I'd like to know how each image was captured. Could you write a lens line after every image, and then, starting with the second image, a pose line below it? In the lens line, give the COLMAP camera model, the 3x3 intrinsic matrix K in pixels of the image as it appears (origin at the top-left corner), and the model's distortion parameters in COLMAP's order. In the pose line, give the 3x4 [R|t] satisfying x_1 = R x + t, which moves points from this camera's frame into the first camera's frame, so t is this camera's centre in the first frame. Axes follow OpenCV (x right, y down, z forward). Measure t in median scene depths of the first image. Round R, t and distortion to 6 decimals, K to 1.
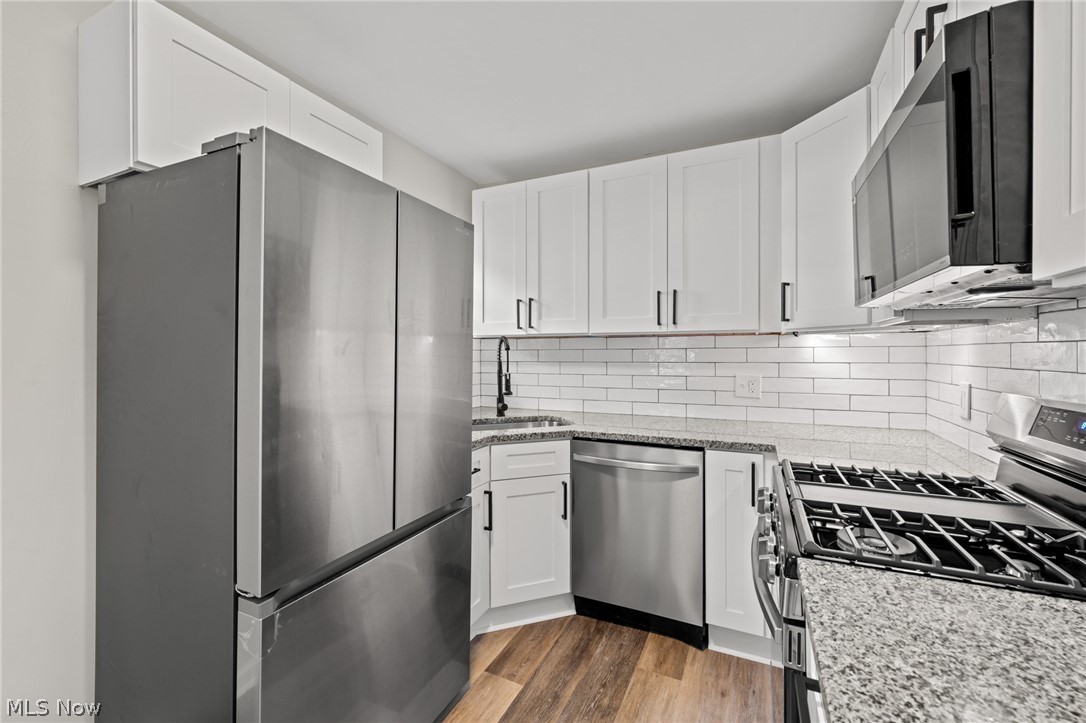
lens RADIAL K [[454.1, 0, 544.5], [0, 454.1, 357.9], [0, 0, 1]] dist [0.001139, 0.000045]
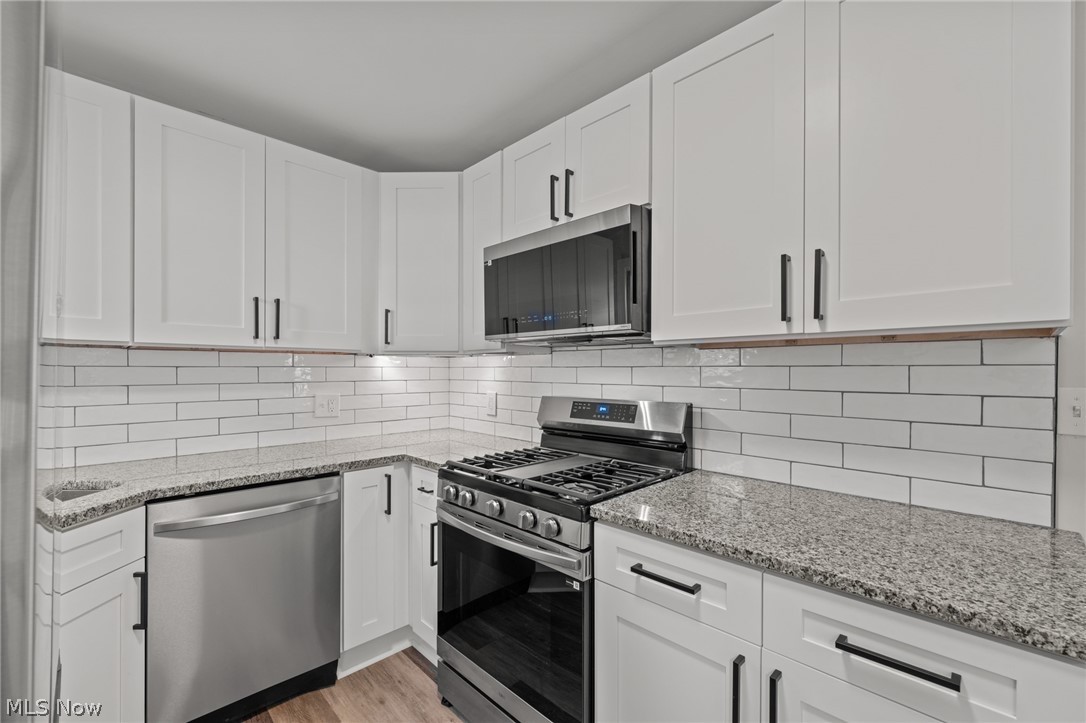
lens RADIAL K [[460.2, 0, 544.3], [0, 460.2, 374.1], [0, 0, 1]] dist [-0.000046, -0.000142]
pose [[0.343109, -0.004997, 0.939282, -0.405740], [0.006414, 0.999975, 0.002977, -0.007682], [-0.939274, 0.005003, 0.343132, 0.252701]]
